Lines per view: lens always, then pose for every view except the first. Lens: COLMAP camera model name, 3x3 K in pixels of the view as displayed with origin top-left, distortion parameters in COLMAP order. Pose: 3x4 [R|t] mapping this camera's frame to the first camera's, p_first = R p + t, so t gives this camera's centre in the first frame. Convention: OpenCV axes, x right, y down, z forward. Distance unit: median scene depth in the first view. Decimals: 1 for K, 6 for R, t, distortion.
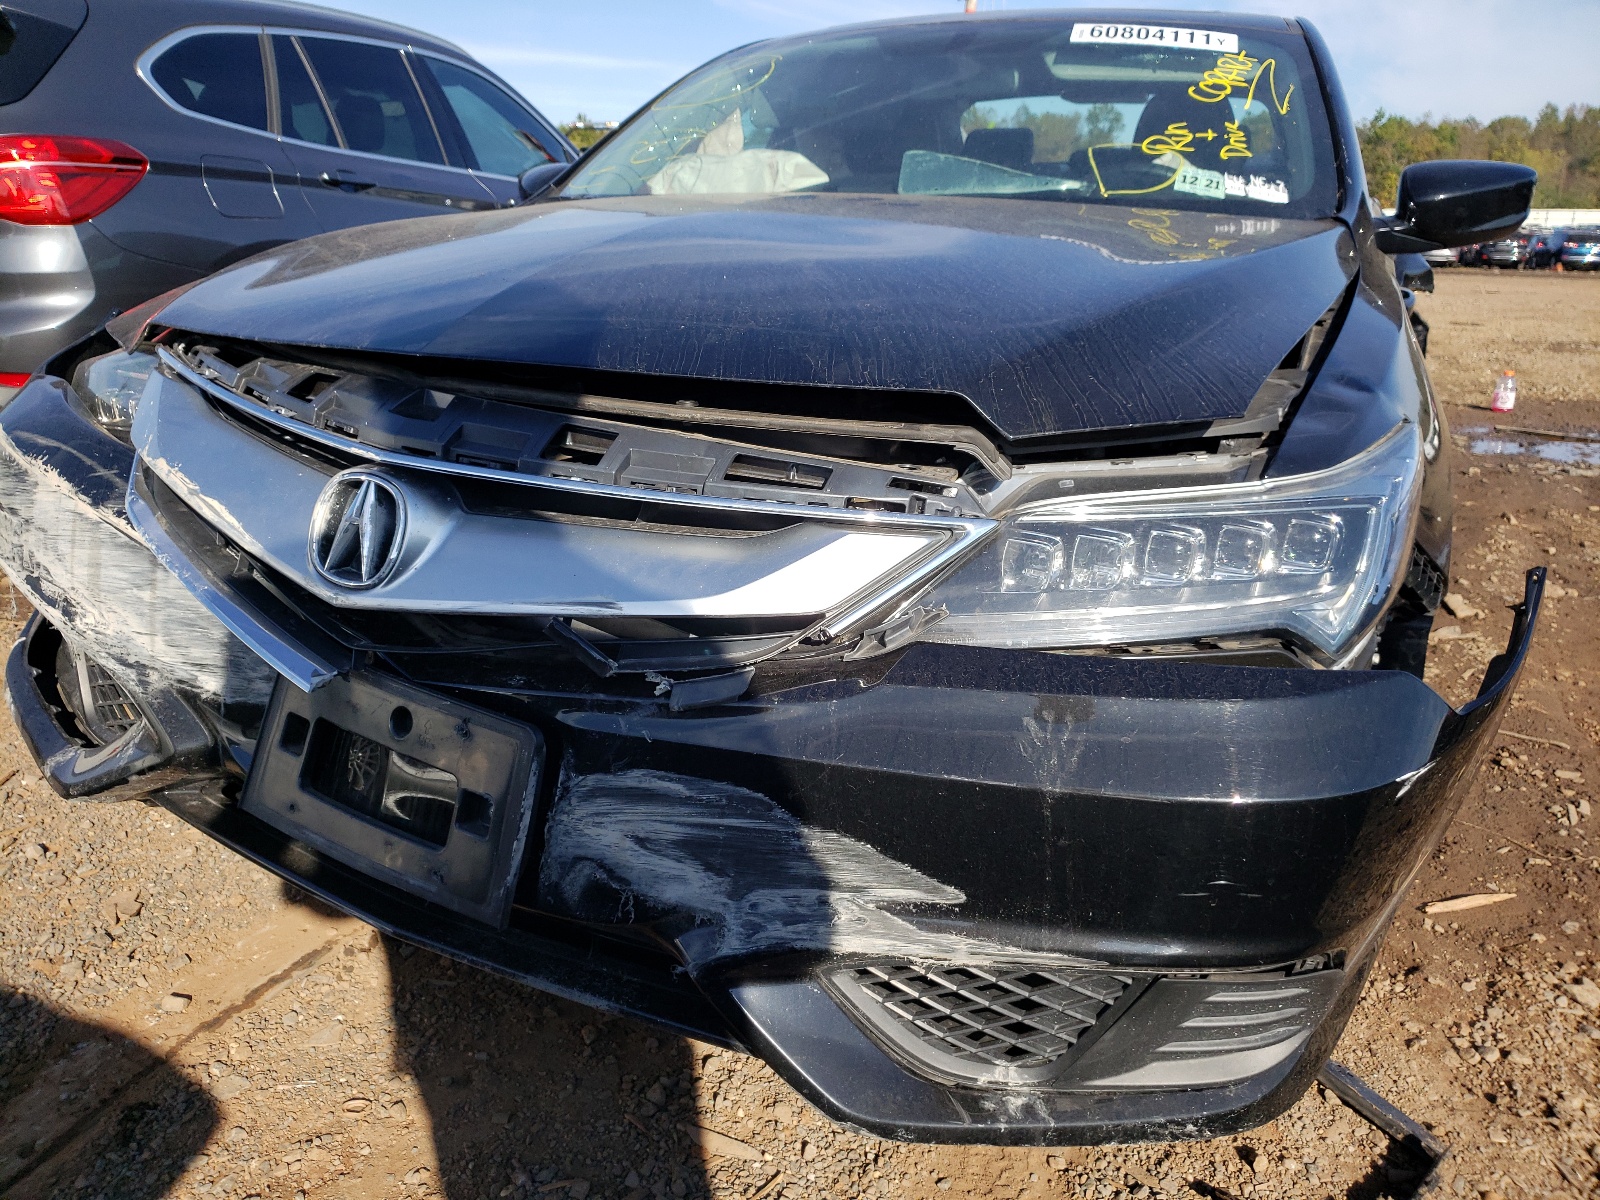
lens RADIAL K [[1274.6, 0, 796.3], [0, 1274.6, 592.3], [0, 0, 1]] dist [-0.003538, 0.050997]
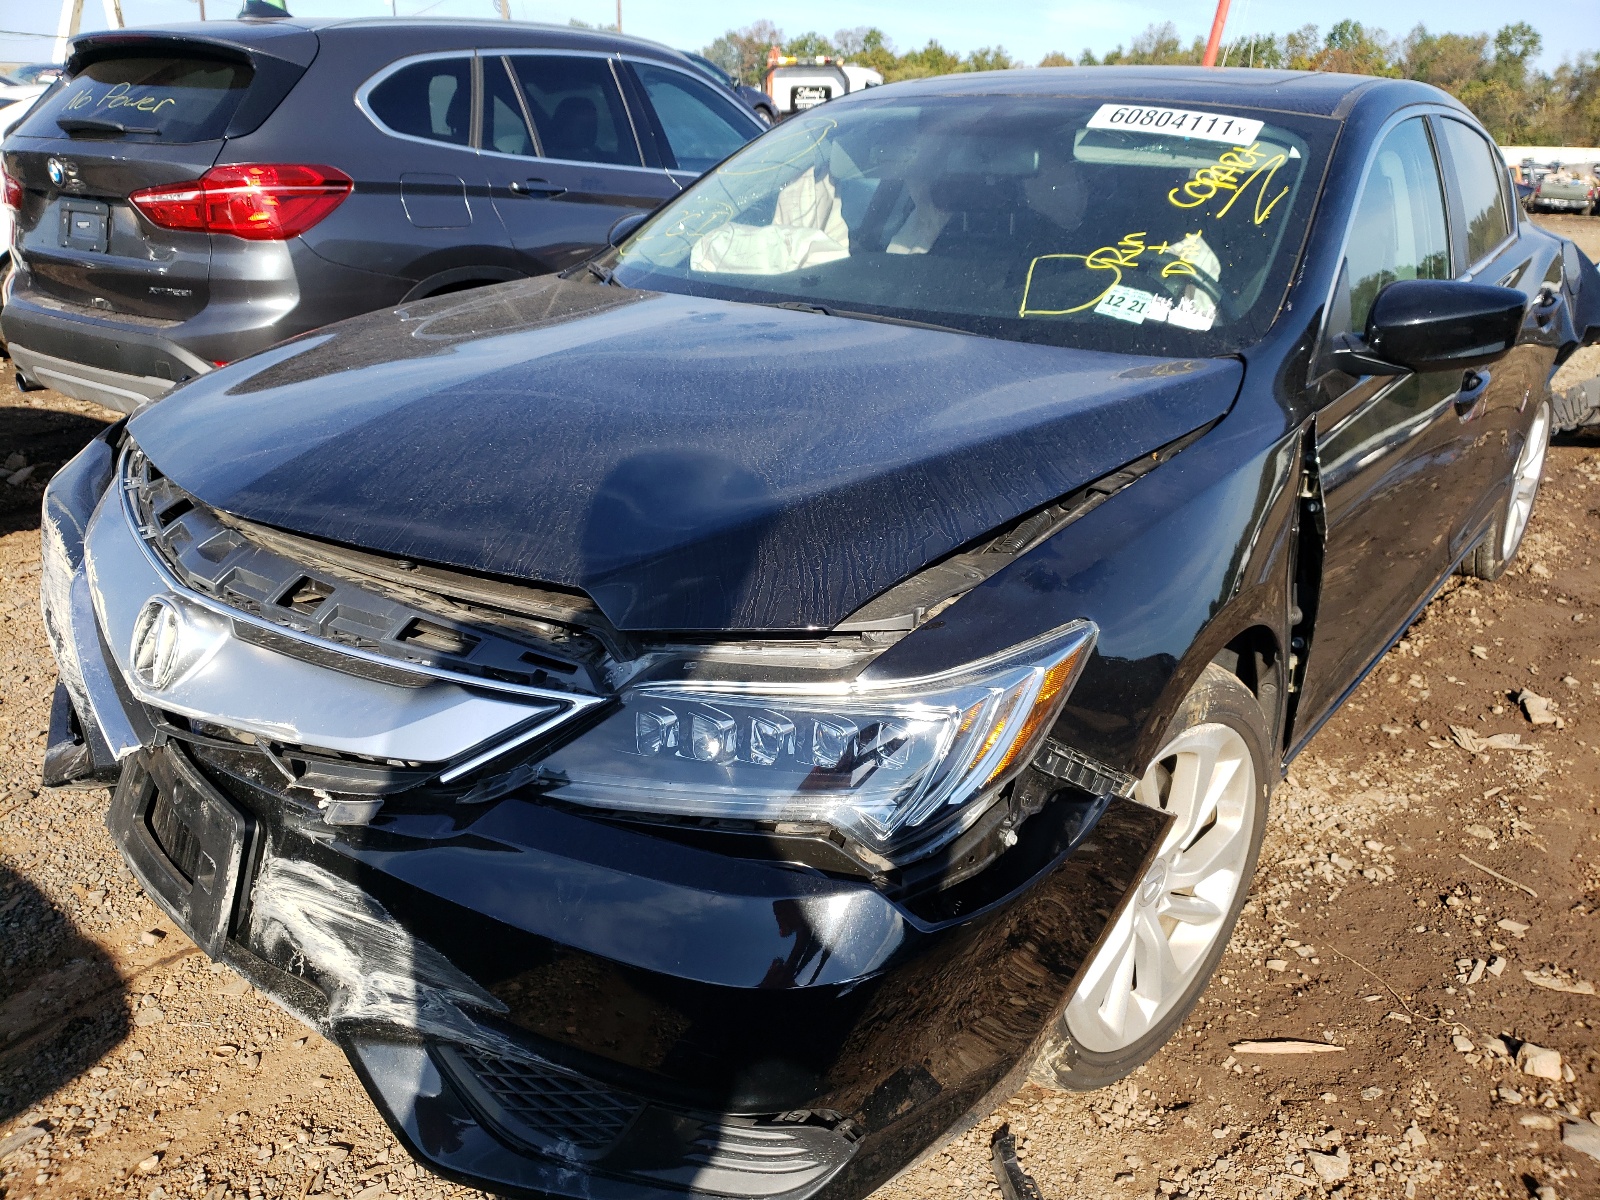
lens RADIAL K [[1274.6, 0, 796.3], [0, 1274.6, 592.3], [0, 0, 1]] dist [-0.003538, 0.050997]
pose [[0.963403, 0.106001, -0.246207, 0.359050], [-0.091513, 0.993369, 0.069592, -0.148763], [0.251951, -0.044514, 0.966716, -0.057672]]
